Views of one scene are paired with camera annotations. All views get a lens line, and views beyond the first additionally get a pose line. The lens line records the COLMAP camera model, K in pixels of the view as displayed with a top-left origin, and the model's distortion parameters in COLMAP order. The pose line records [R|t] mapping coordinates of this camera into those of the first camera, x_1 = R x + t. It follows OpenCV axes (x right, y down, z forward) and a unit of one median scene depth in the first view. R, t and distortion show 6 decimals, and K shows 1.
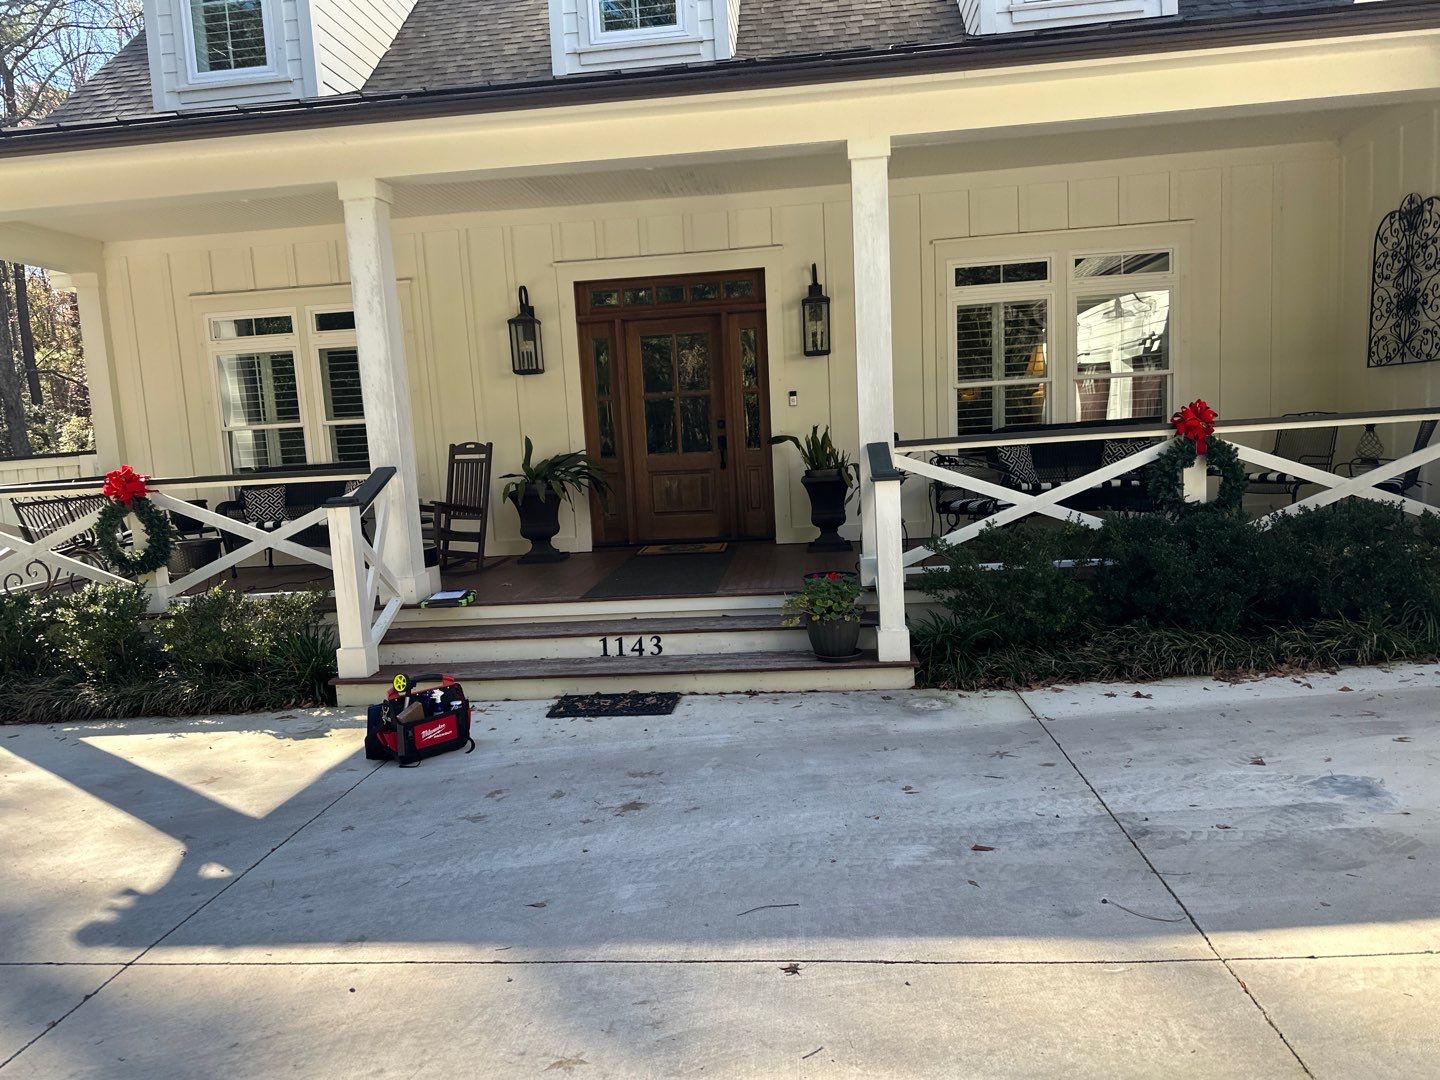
lens RADIAL K [[943.1, 0, 718.0], [0, 943.1, 567.9], [0, 0, 1]] dist [0.067061, -0.121776]
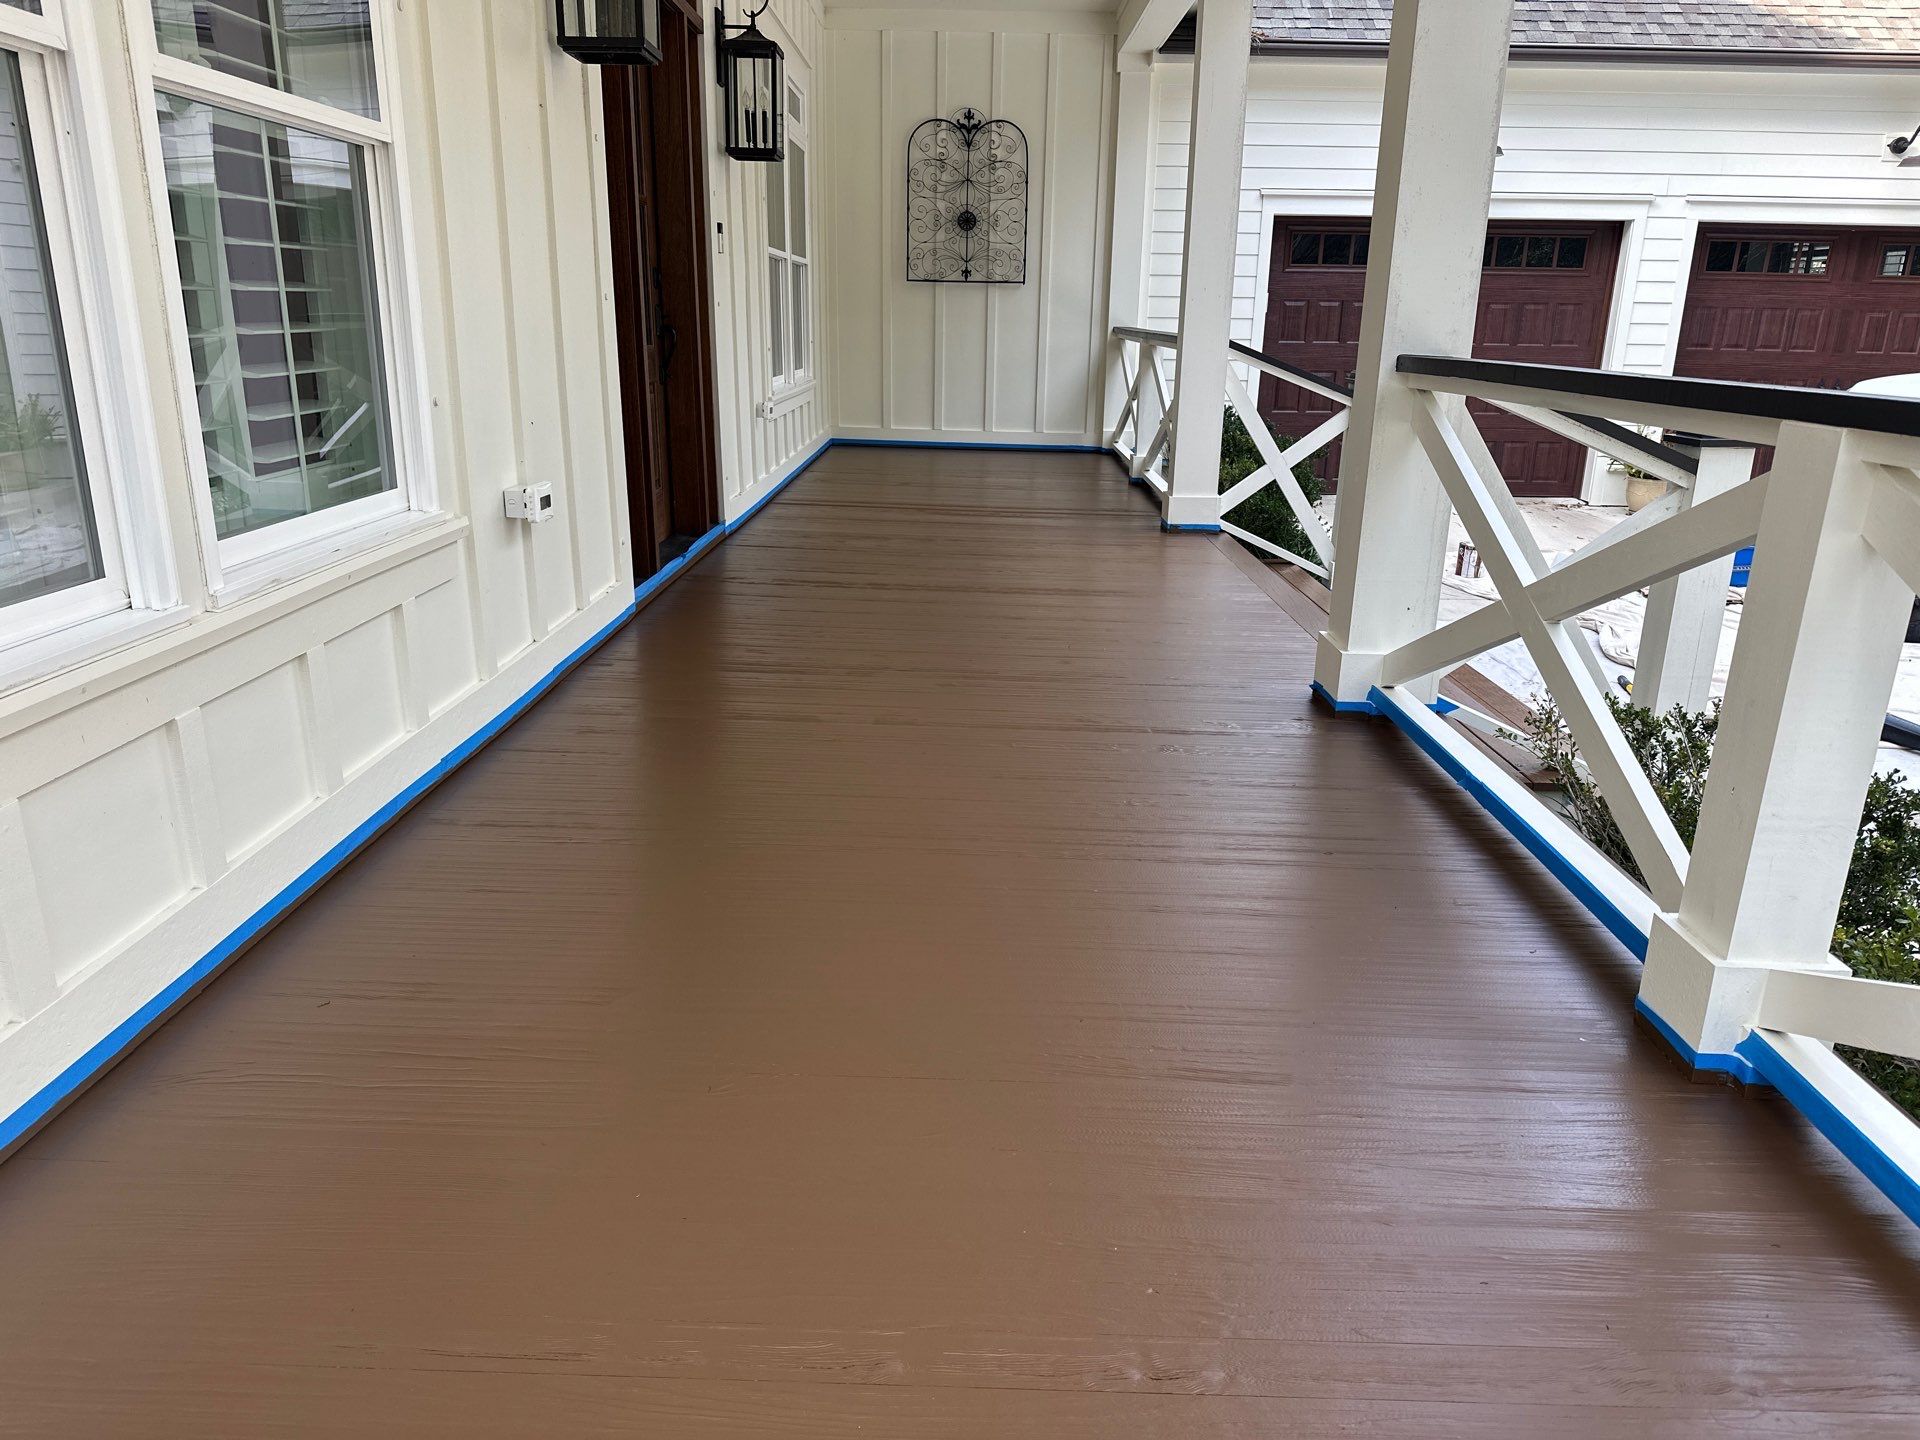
lens RADIAL K [[1353.0, 0, 955.3], [0, 1353.0, 743.3], [0, 0, 1]] dist [0.034237, -0.030533]
pose [[-0.061744, -0.246353, 0.967211, -0.887980], [0.122405, 0.959876, 0.252299, -0.114690], [-0.990558, 0.133969, -0.029112, 1.185771]]
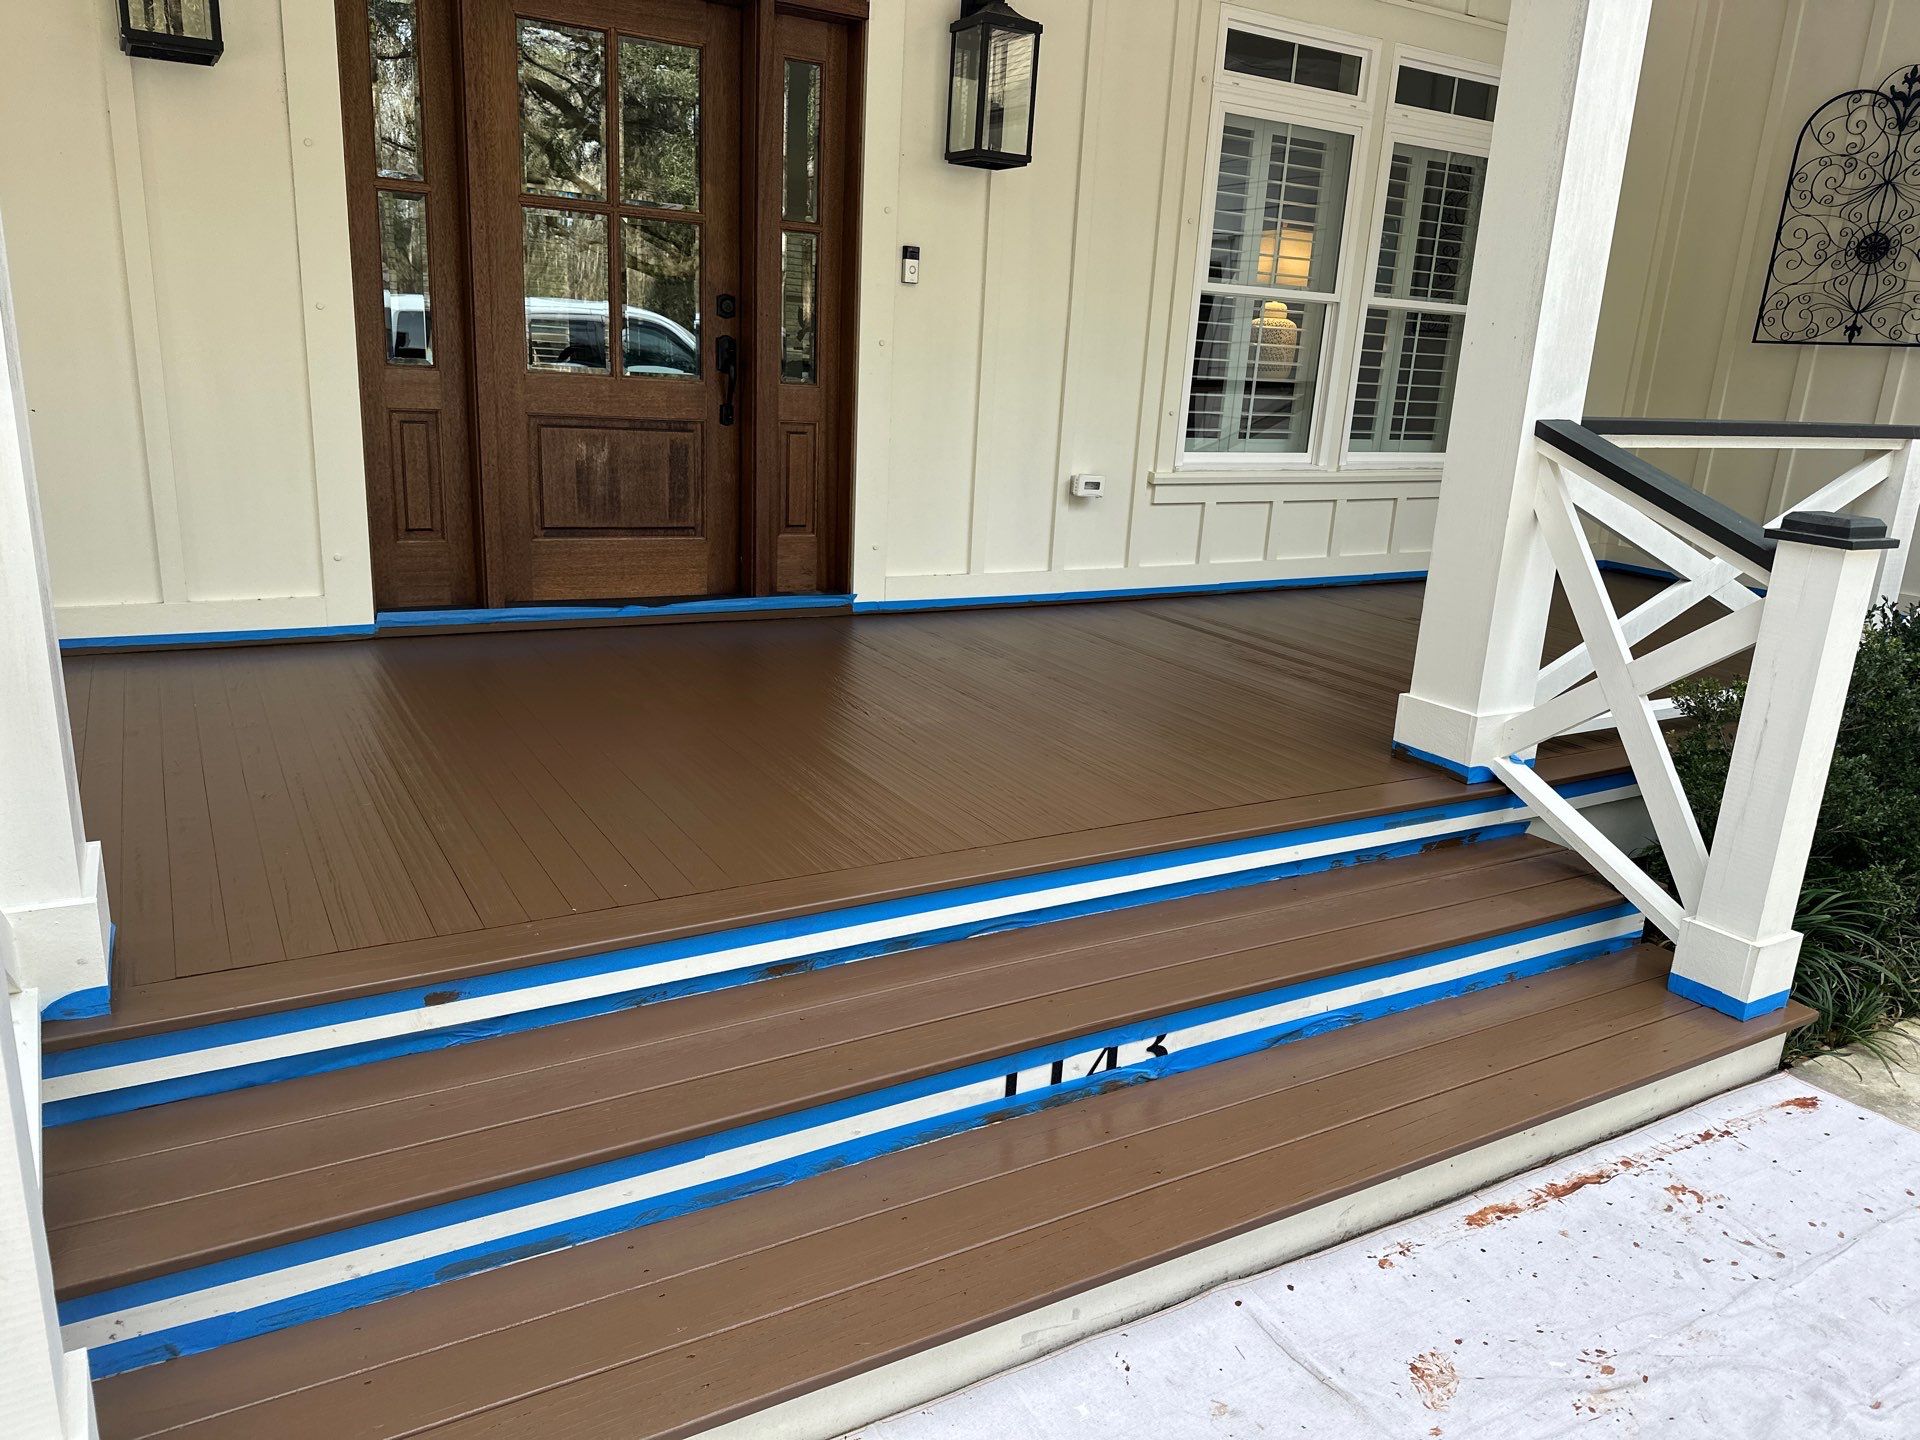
lens RADIAL K [[1313.7, 0, 958.7], [0, 1313.7, 745.0], [0, 0, 1]] dist [0.002268, -0.004094]
pose [[0.810600, -0.069814, 0.581424, -0.321824], [-0.017986, 0.989432, 0.143880, -0.068822], [-0.585325, -0.127086, 0.800777, 0.635416]]
